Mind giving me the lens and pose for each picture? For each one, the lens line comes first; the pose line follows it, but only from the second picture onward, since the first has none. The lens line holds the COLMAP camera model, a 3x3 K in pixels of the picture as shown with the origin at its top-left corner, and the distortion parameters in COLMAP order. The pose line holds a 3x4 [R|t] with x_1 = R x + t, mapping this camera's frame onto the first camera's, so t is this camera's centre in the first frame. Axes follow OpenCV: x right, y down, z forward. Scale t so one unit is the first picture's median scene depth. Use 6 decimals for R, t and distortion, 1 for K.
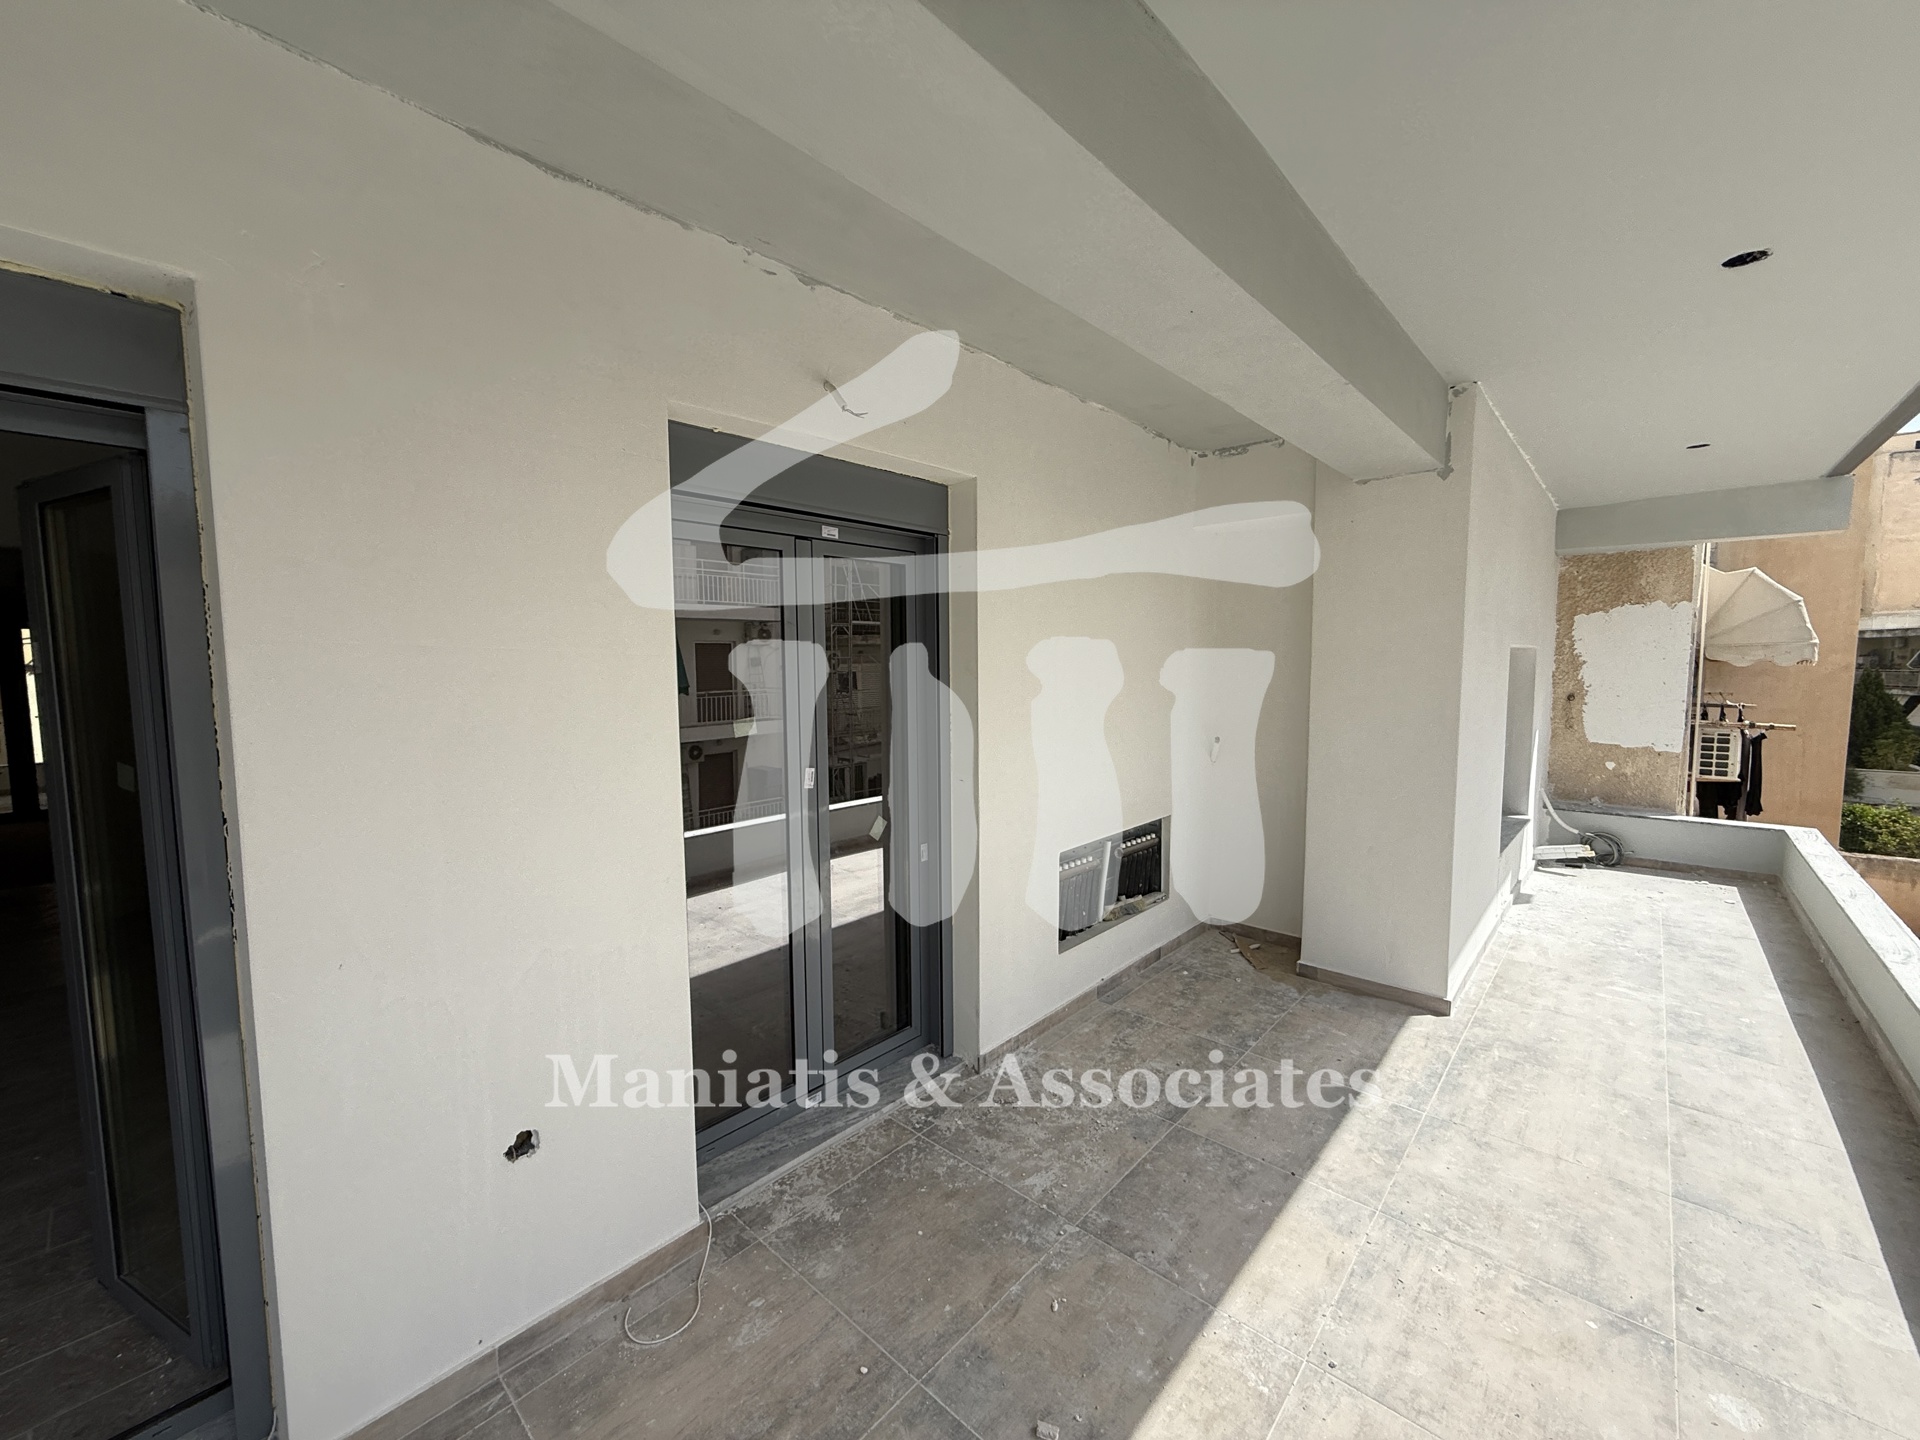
lens RADIAL K [[762.8, 0, 953.8], [0, 762.8, 721.6], [0, 0, 1]] dist [-0.000736, -0.000005]
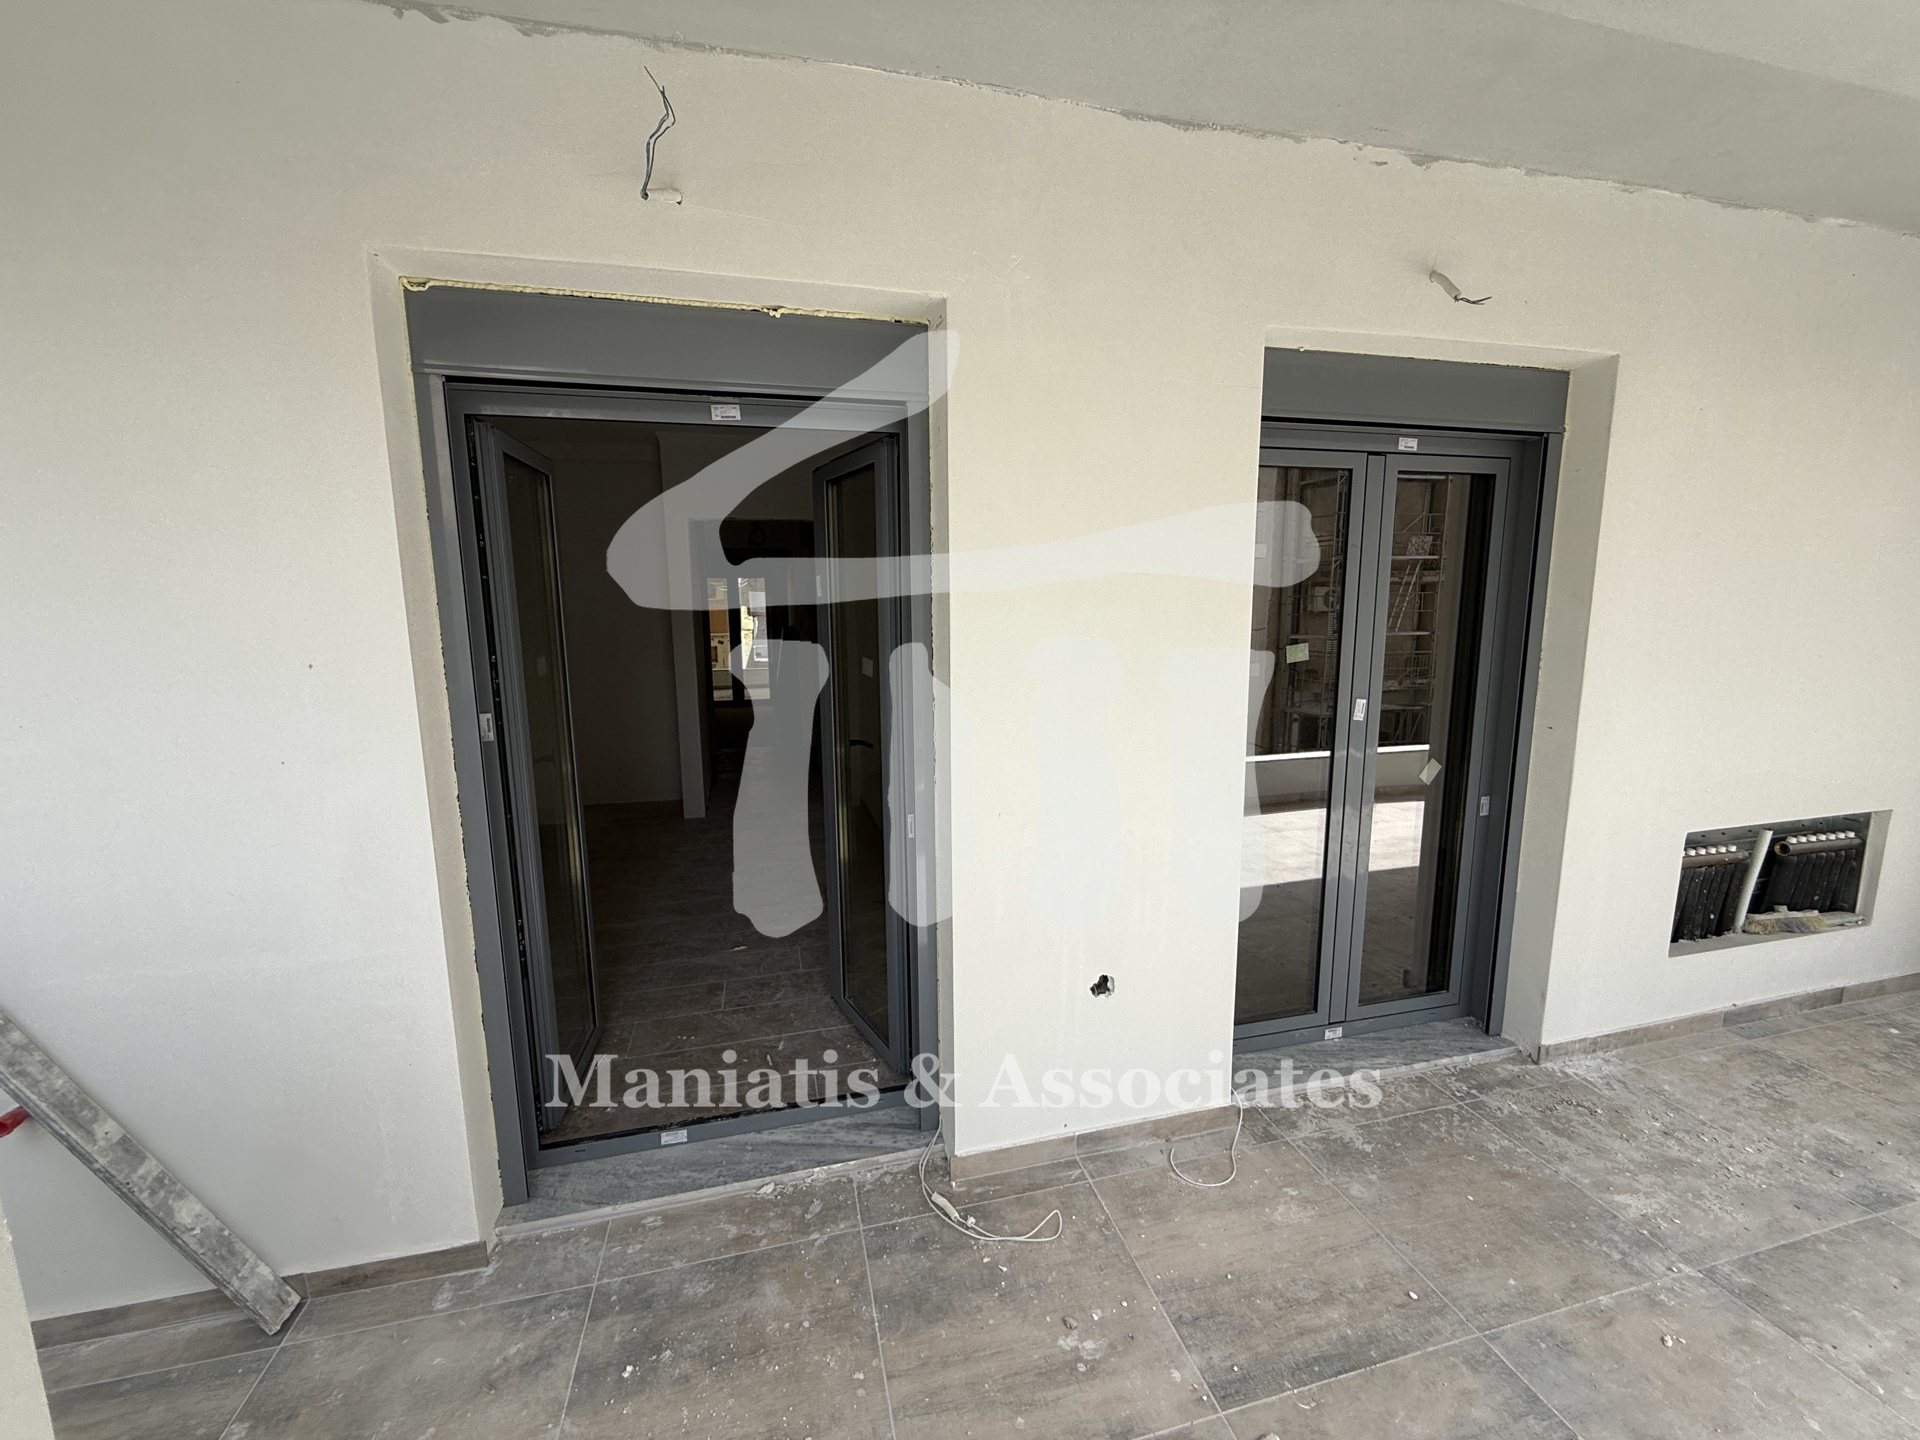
lens RADIAL K [[765.5, 0, 951.4], [0, 765.5, 720.4], [0, 0, 1]] dist [0.000138, 0.000015]
pose [[0.833992, 0.083803, -0.545375, -0.093771], [-0.042424, 0.995212, 0.088051, 0.025364], [0.550143, -0.050297, 0.833555, -0.089108]]
